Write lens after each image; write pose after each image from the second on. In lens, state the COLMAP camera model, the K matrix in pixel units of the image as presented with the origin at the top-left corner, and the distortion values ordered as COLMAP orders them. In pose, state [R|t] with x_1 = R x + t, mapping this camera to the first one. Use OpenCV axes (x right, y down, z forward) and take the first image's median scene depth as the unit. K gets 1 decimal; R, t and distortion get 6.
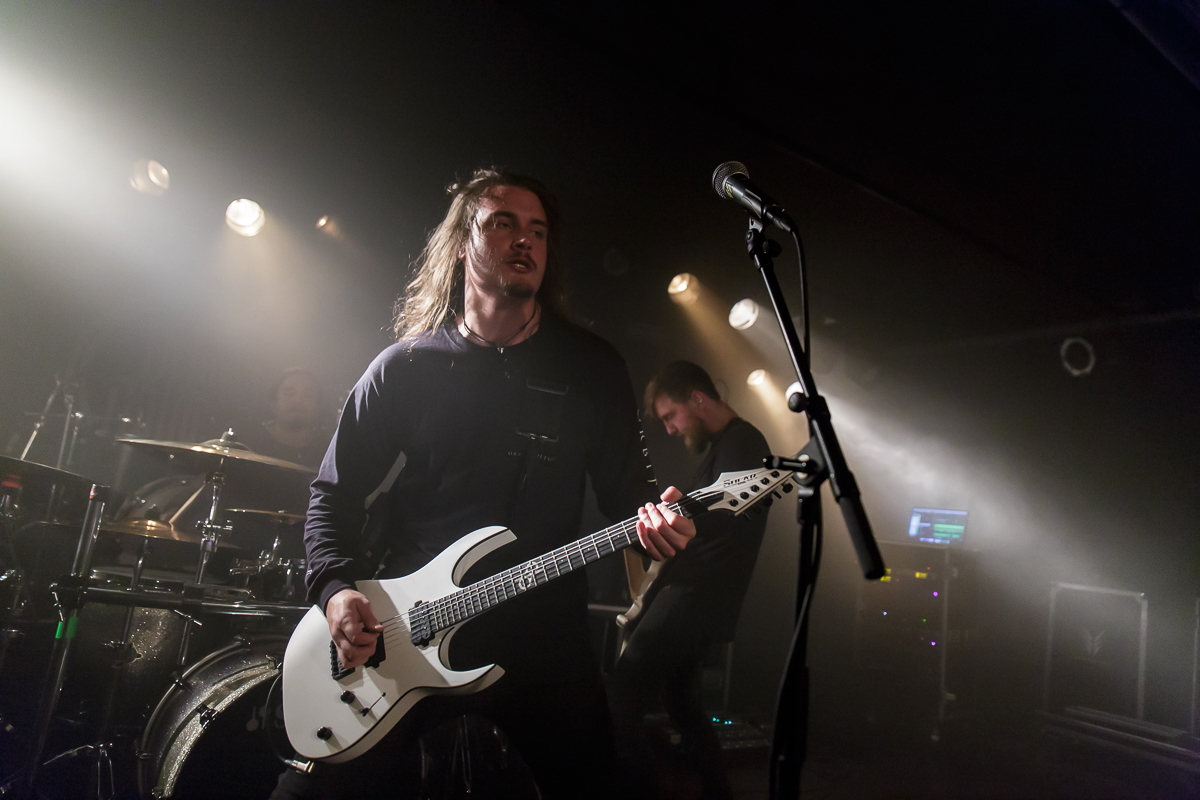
lens RADIAL K [[813.5, 0, 600.0], [0, 813.5, 400.0], [0, 0, 1]] dist [0.001781, -0.001128]
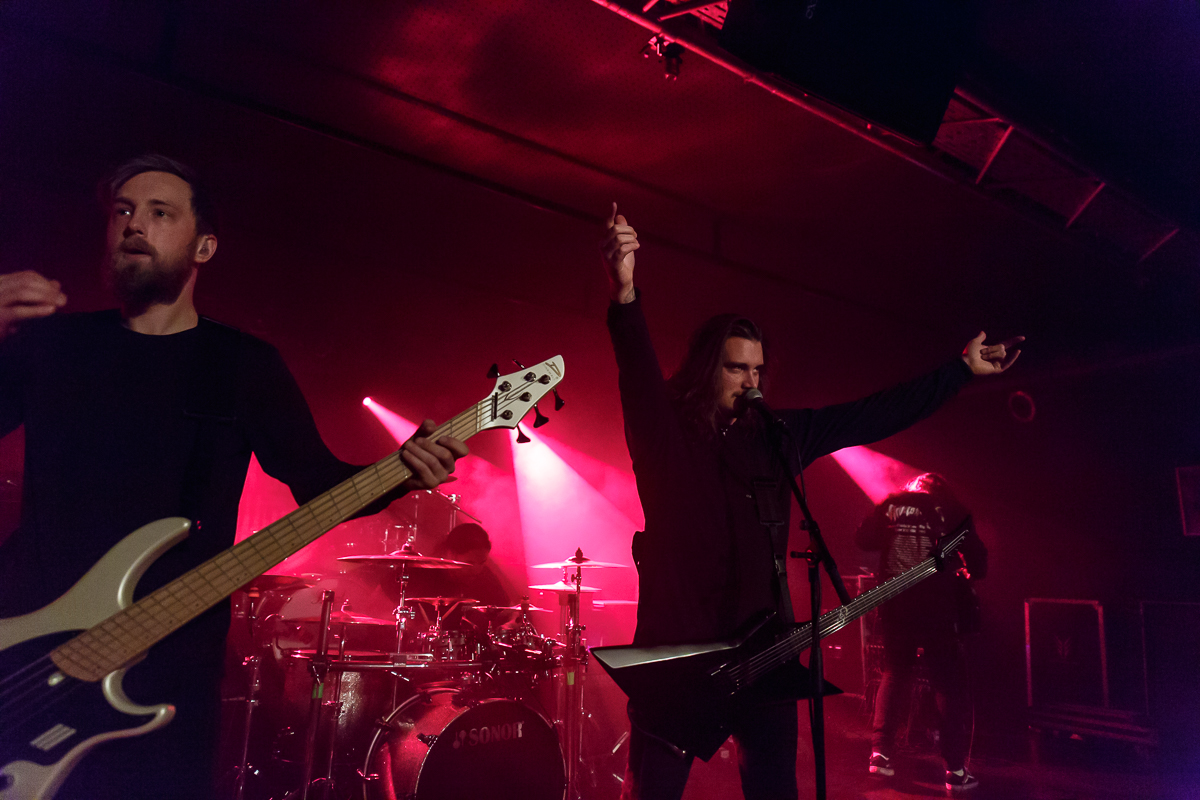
lens RADIAL K [[813.5, 0, 600.0], [0, 813.5, 400.0], [0, 0, 1]] dist [0.001781, -0.001128]
pose [[0.996187, -0.086094, 0.014132, -0.108901], [0.086840, 0.994064, -0.065540, -0.085621], [-0.008405, 0.066517, 0.997750, -0.429234]]
